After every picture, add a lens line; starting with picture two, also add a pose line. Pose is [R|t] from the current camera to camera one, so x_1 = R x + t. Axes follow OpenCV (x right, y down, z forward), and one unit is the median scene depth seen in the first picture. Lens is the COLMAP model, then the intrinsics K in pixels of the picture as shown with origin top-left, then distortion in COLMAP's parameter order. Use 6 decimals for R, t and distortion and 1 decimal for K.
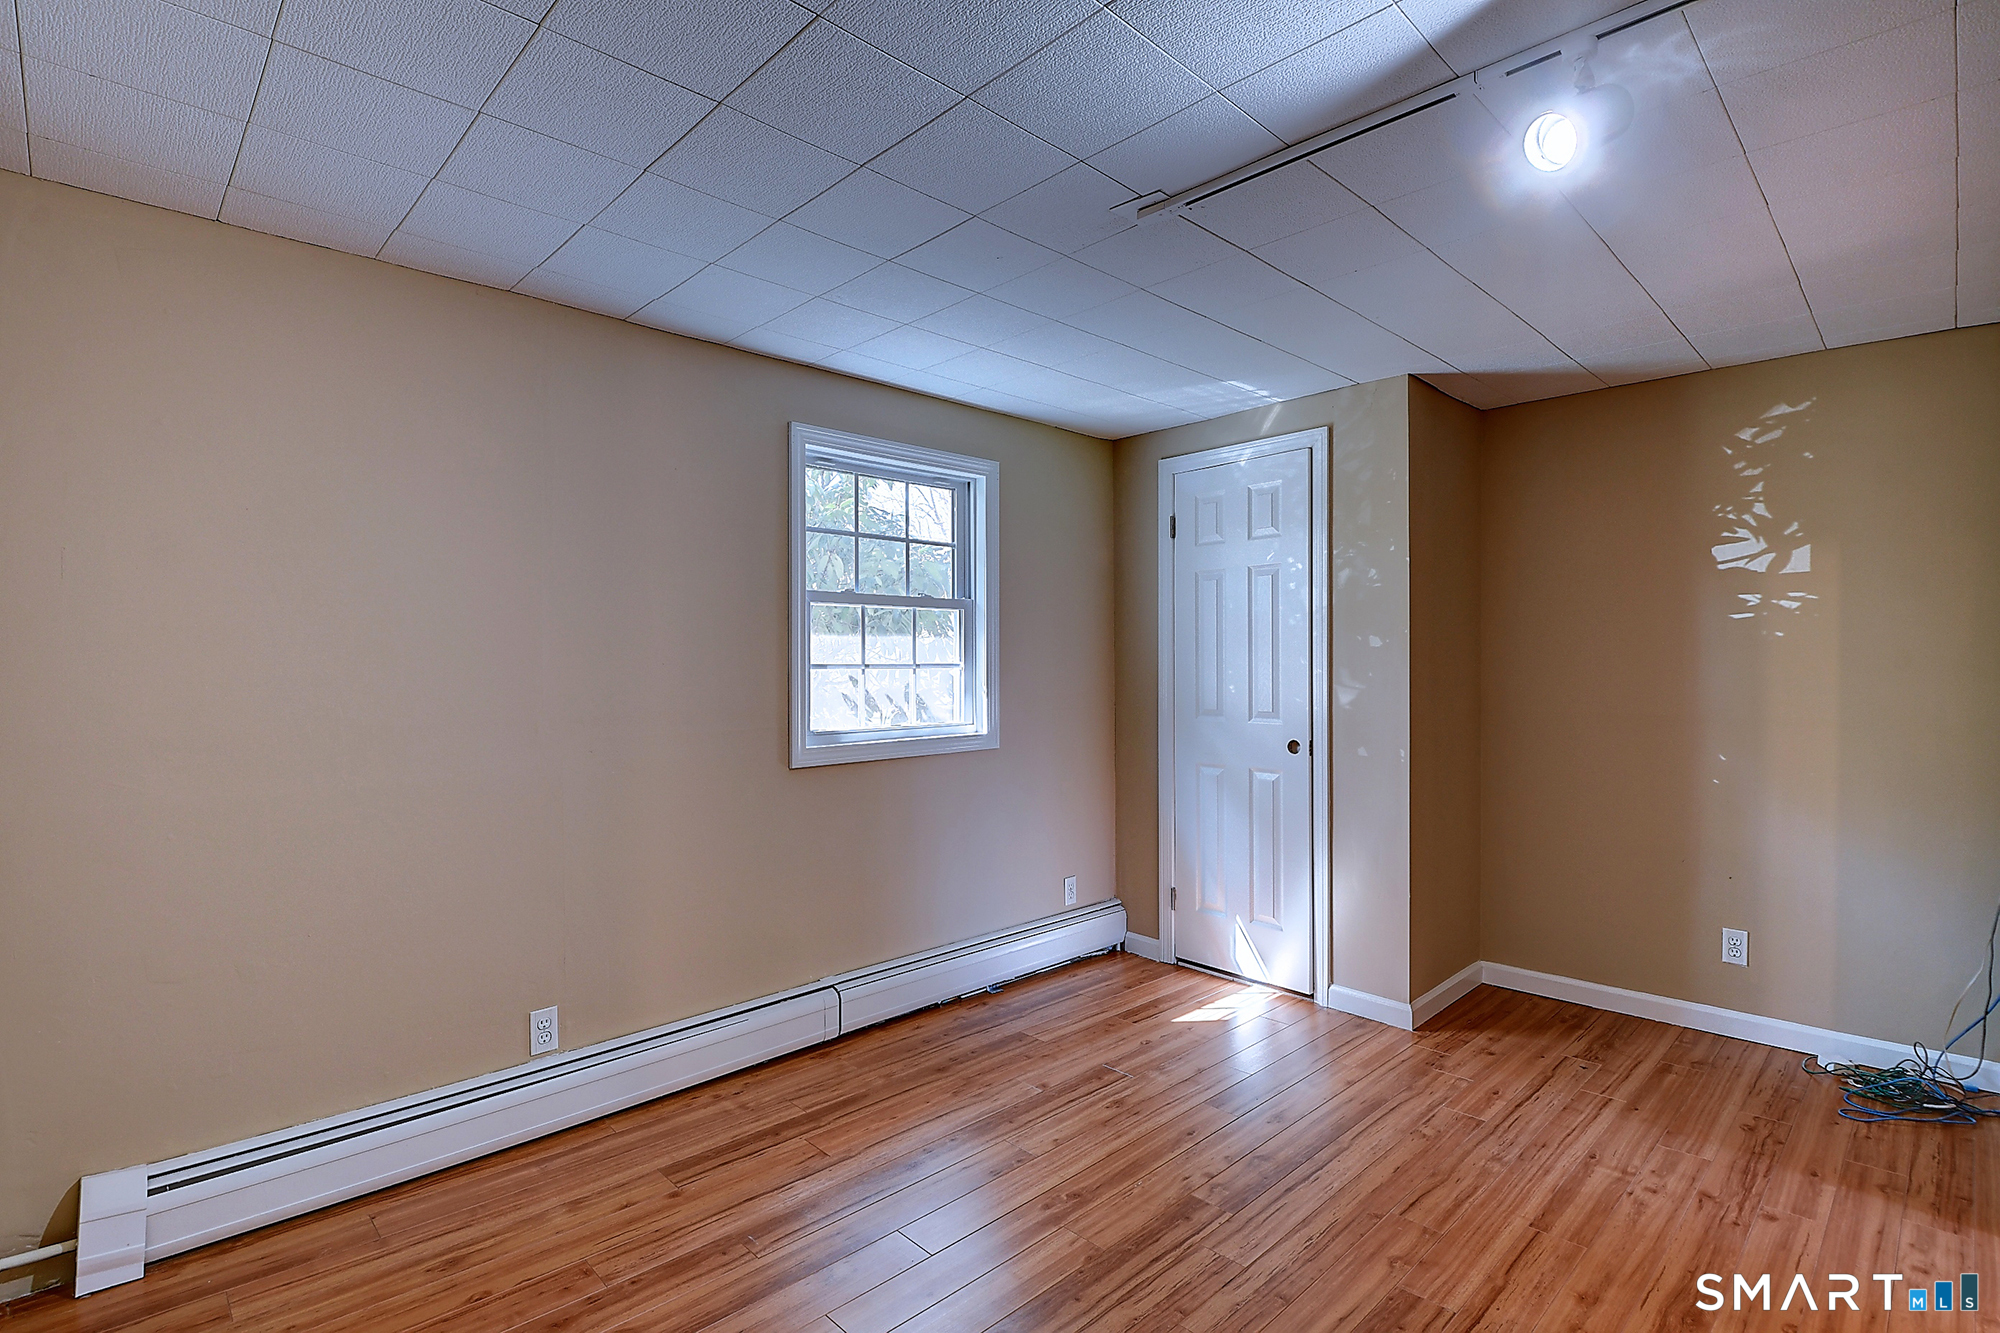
lens RADIAL K [[953.8, 0, 968.3], [0, 953.8, 669.4], [0, 0, 1]] dist [-0.001007, -0.000898]
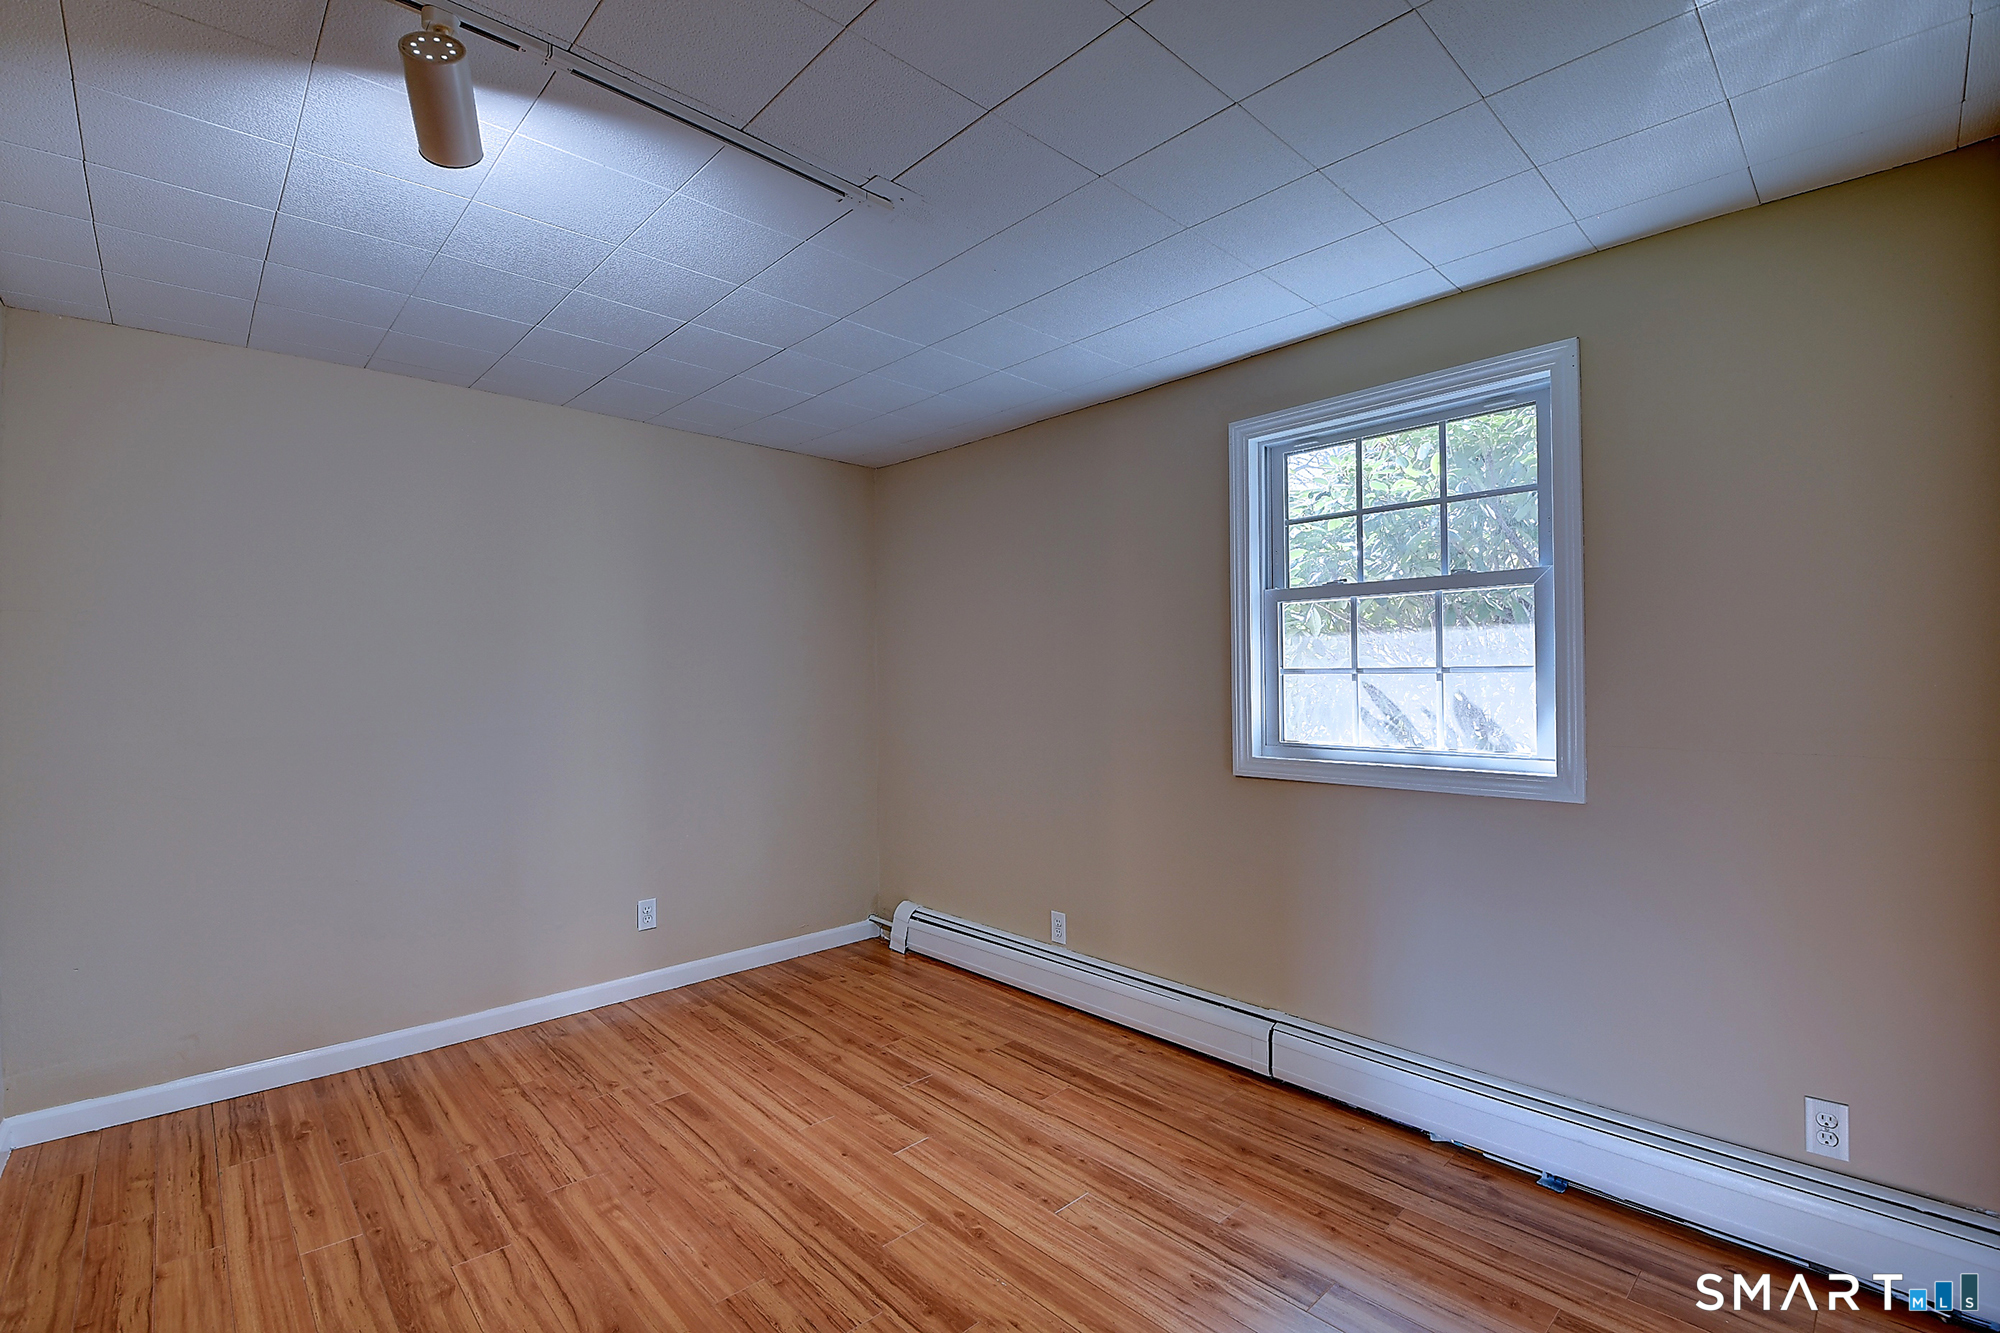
lens RADIAL K [[897.6, 0, 990.1], [0, 897.6, 667.7], [0, 0, 1]] dist [0.030558, -0.037736]
pose [[-0.012286, -0.002246, -0.999922, 0.826691], [0.002987, 0.999993, -0.002283, -0.006251], [0.999920, -0.003015, -0.012279, 0.839593]]
